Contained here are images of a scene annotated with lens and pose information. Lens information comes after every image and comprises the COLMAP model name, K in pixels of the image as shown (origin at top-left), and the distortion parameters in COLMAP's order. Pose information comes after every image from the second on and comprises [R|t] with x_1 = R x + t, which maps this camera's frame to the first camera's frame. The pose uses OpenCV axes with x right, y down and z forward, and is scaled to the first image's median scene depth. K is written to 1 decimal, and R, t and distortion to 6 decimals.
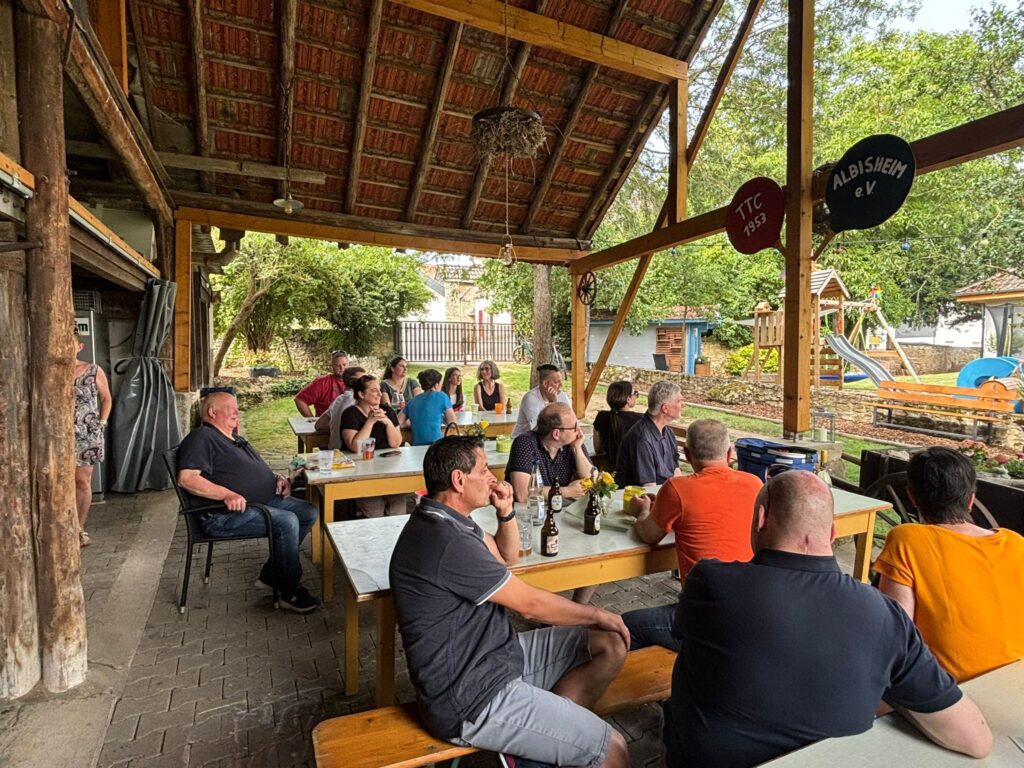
lens RADIAL K [[567.2, 0, 512.0], [0, 567.2, 384.0], [0, 0, 1]] dist [-0.005429, 0.002301]
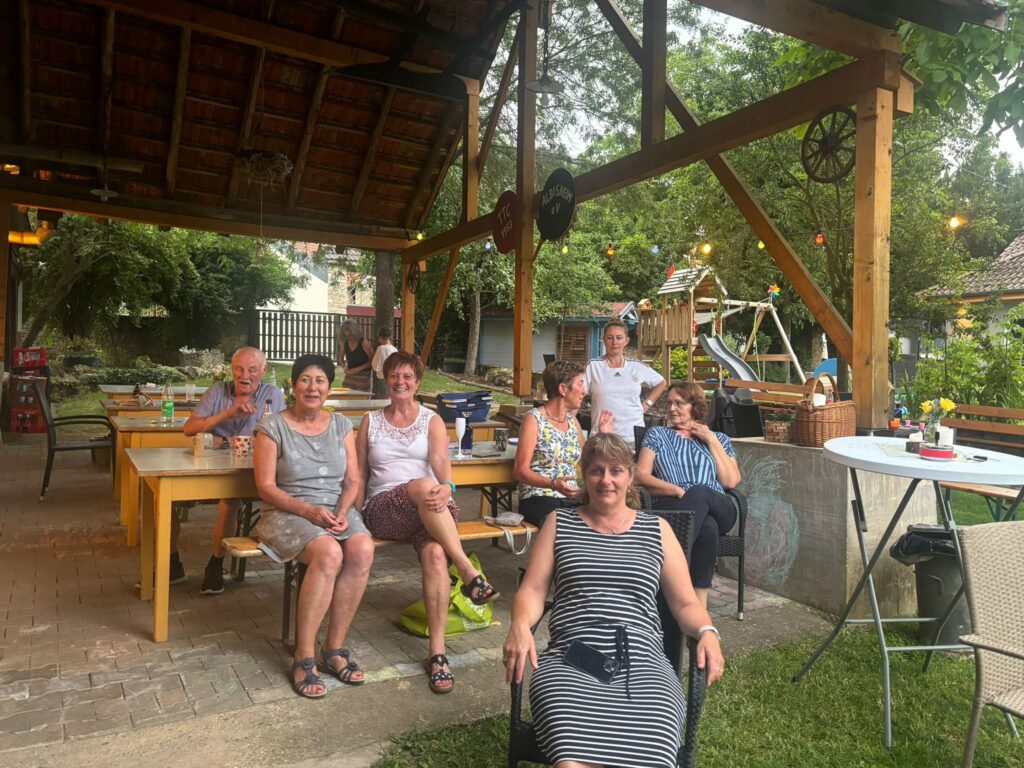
lens RADIAL K [[780.3, 0, 512.0], [0, 780.3, 384.0], [0, 0, 1]] dist [0.002037, 0.000314]
pose [[0.996161, 0.020196, 0.085176, 0.142875], [-0.017686, 0.999390, -0.030127, 0.045176], [-0.085733, 0.028505, 0.995910, -0.297922]]
